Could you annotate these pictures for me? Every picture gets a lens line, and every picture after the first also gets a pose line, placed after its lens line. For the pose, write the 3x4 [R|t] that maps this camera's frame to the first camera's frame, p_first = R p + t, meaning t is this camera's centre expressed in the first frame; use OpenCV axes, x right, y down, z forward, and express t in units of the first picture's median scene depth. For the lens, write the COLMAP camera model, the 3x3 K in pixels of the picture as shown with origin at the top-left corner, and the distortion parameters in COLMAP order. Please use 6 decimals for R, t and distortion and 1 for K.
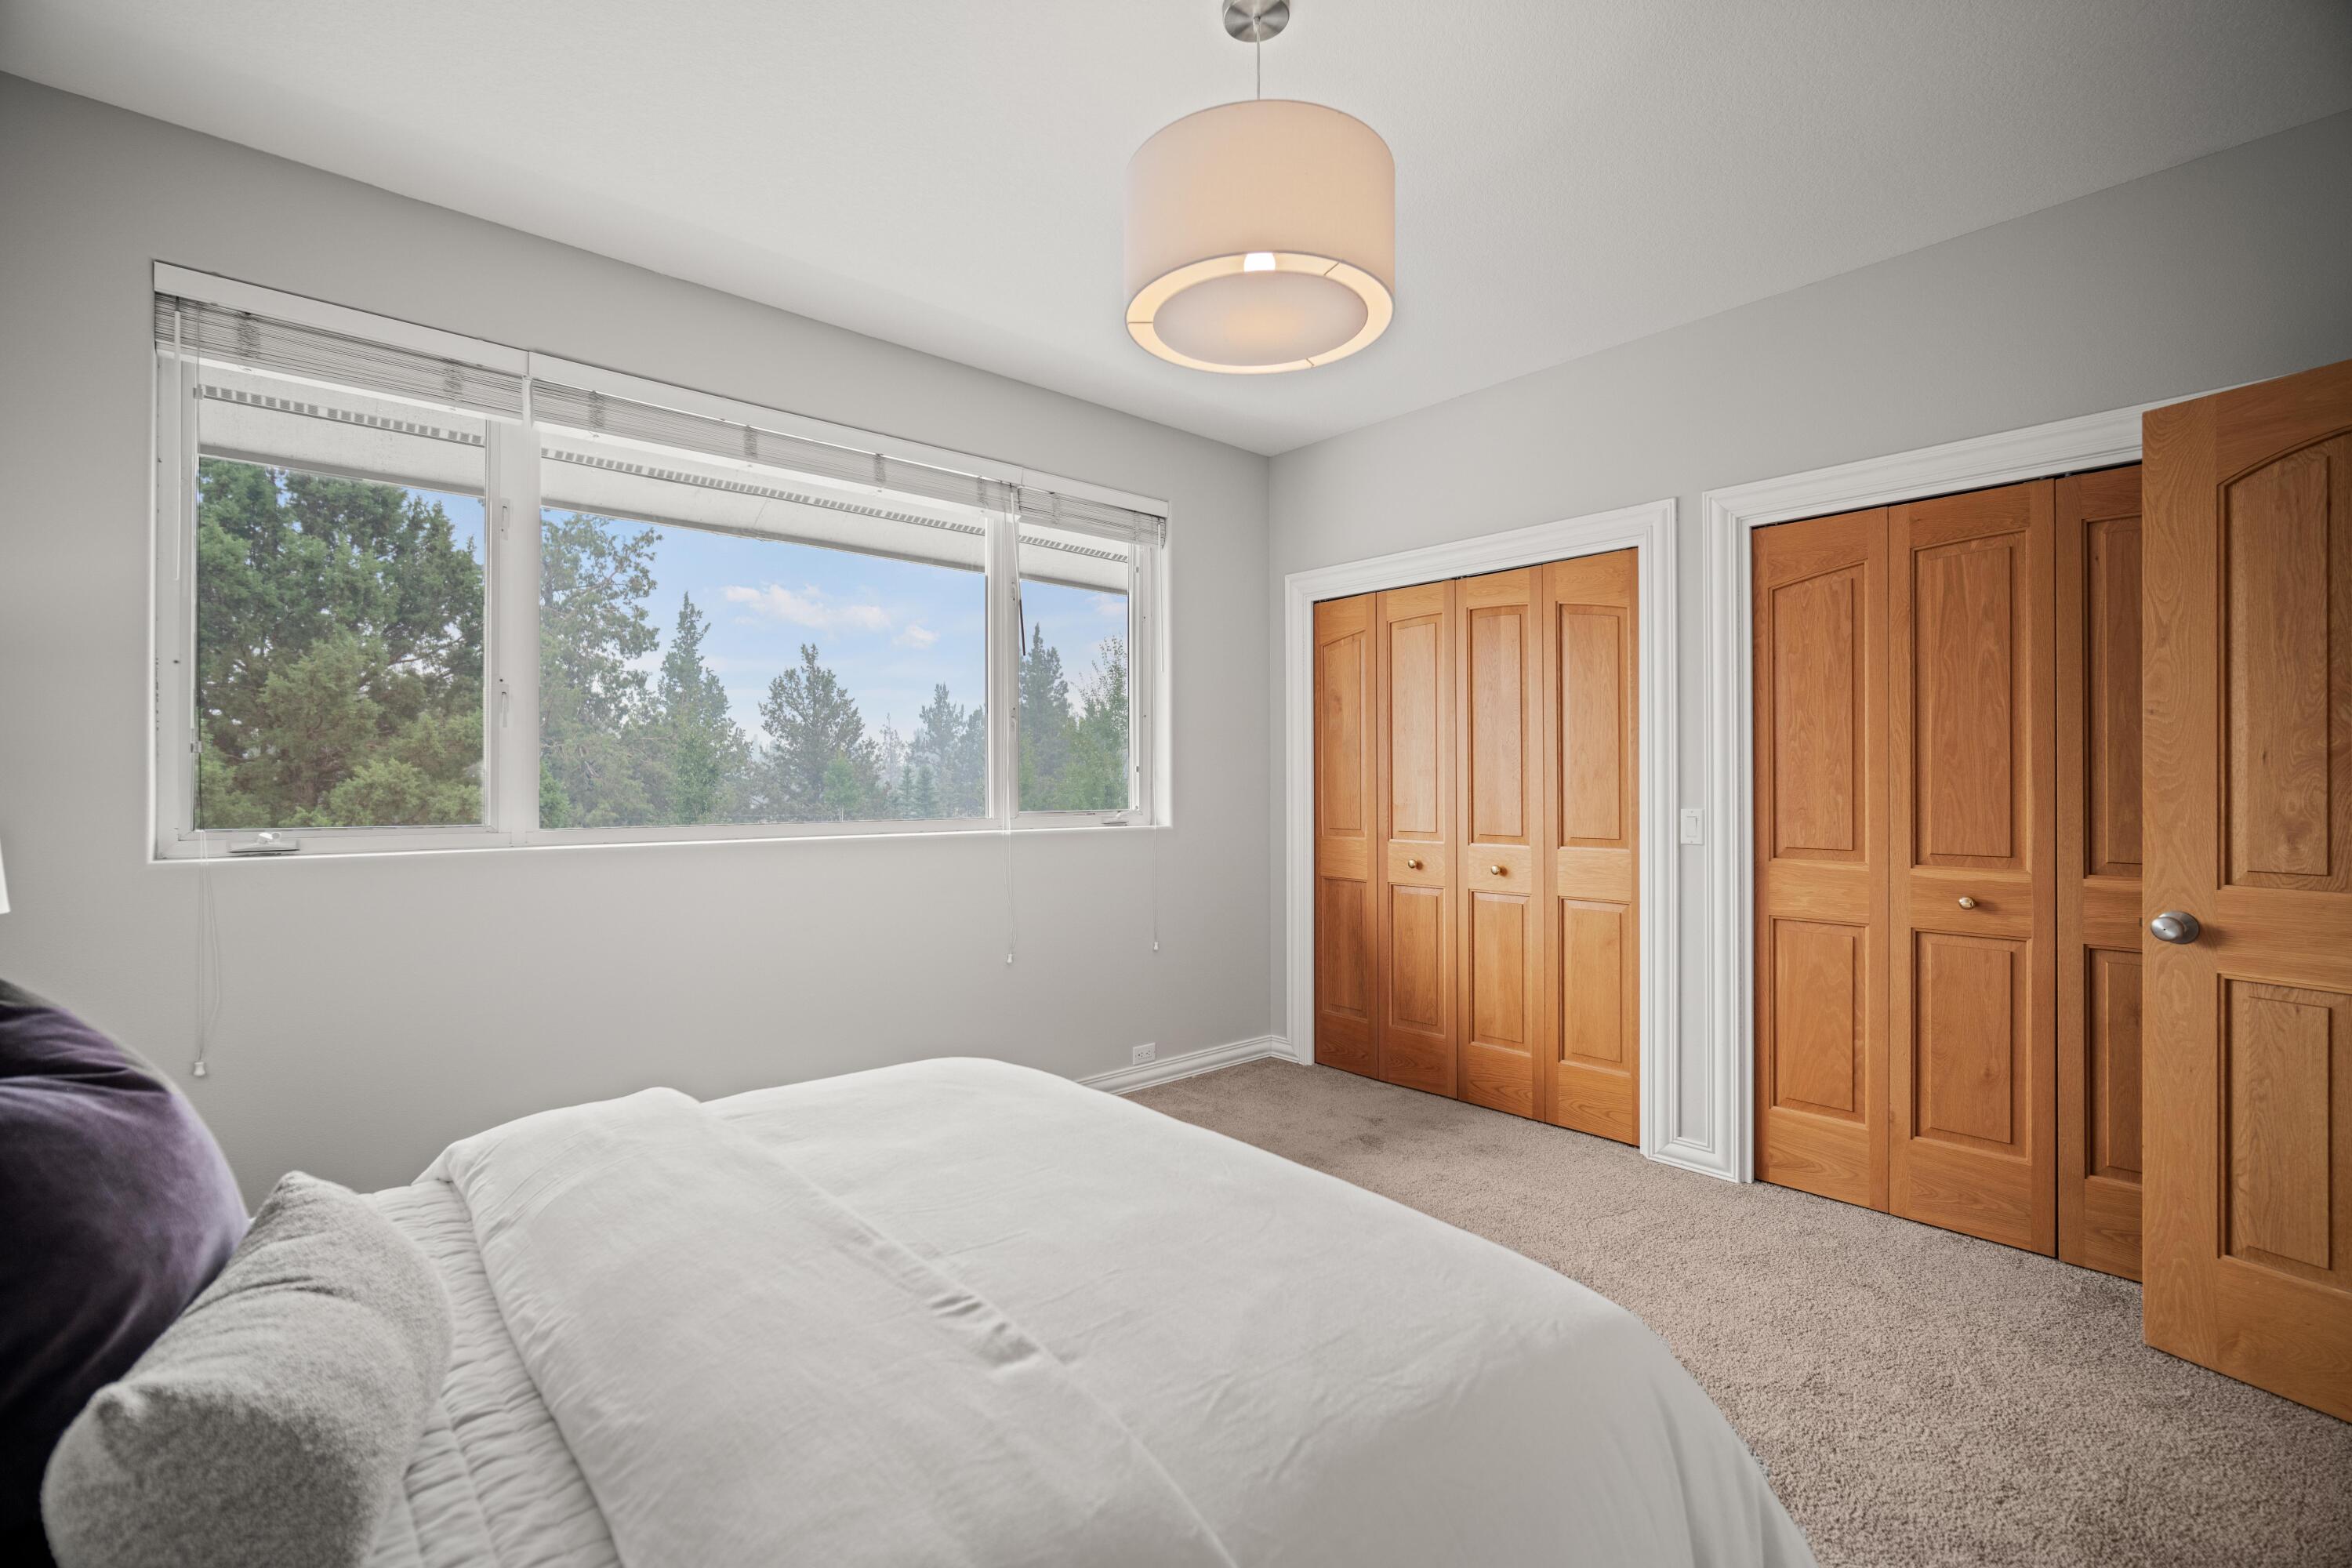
lens RADIAL K [[1037.0, 0, 1176.0], [0, 1037.0, 784.0], [0, 0, 1]] dist [-0.002592, -0.000084]
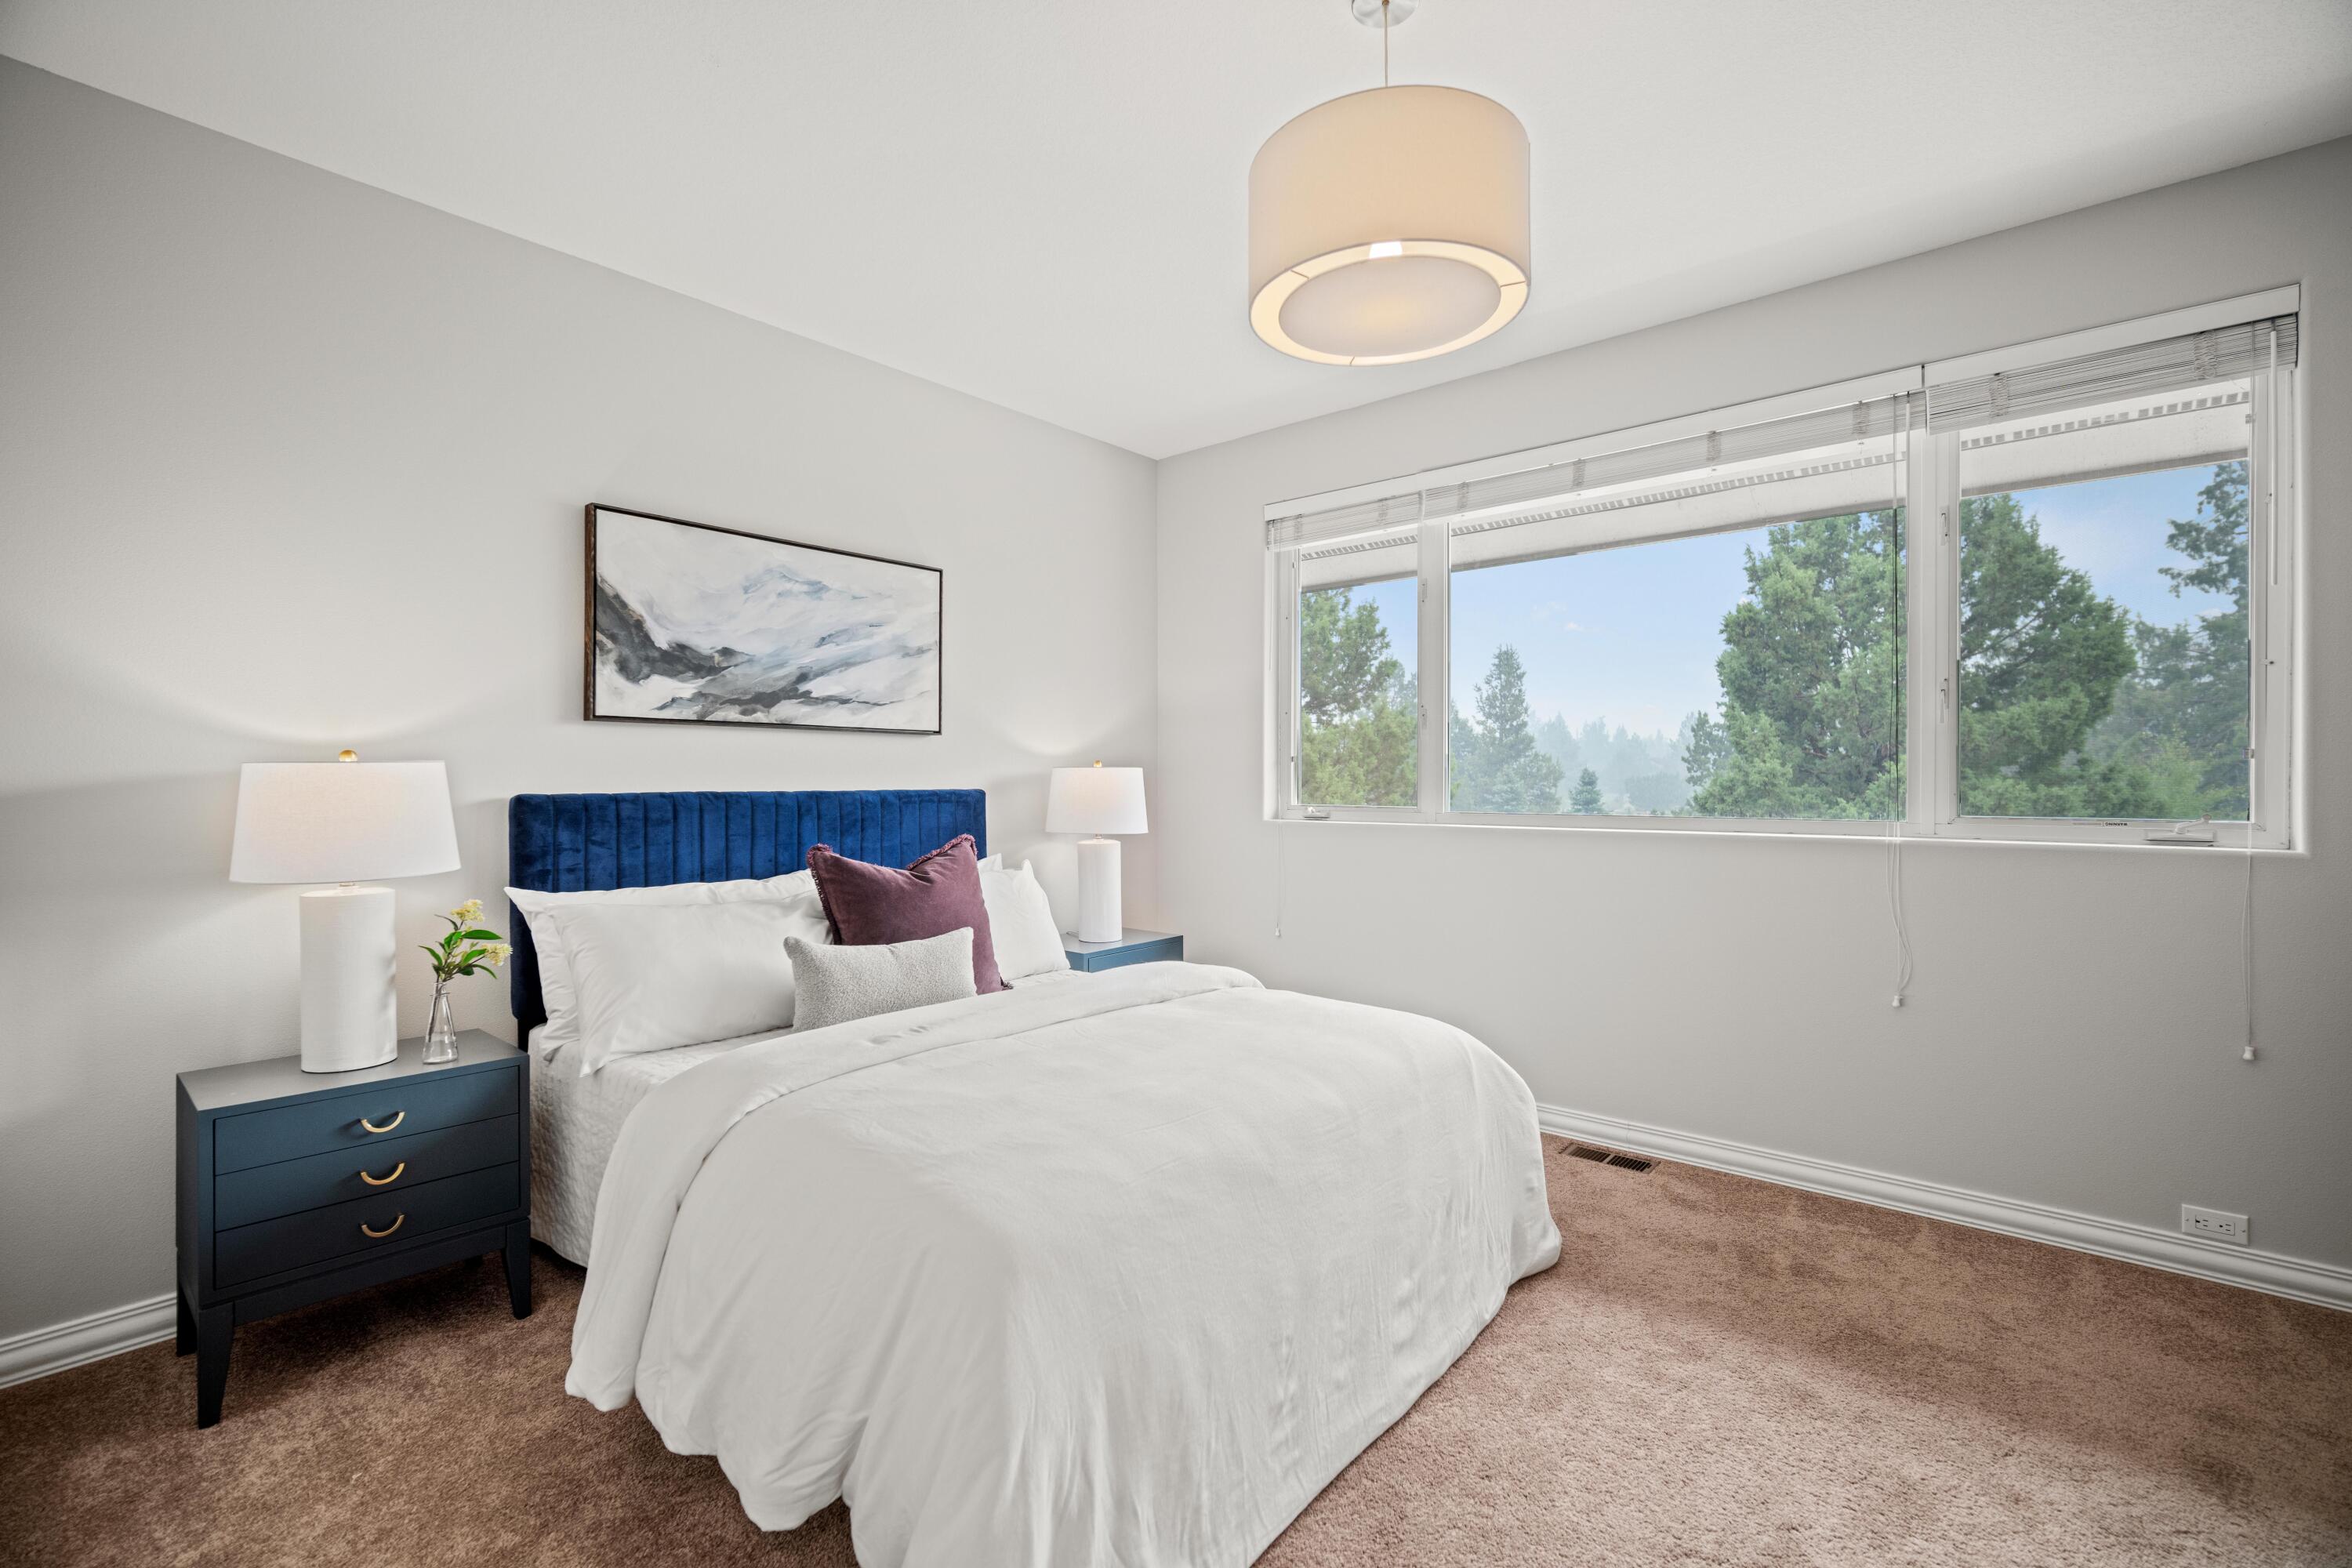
lens RADIAL K [[1037.0, 0, 1176.0], [0, 1037.0, 784.0], [0, 0, 1]] dist [-0.002592, -0.000084]
pose [[0.122349, 0.006823, -0.992464, 0.593754], [-0.000484, 0.999977, 0.006815, -0.000727], [0.992487, -0.000354, 0.122350, 0.392472]]
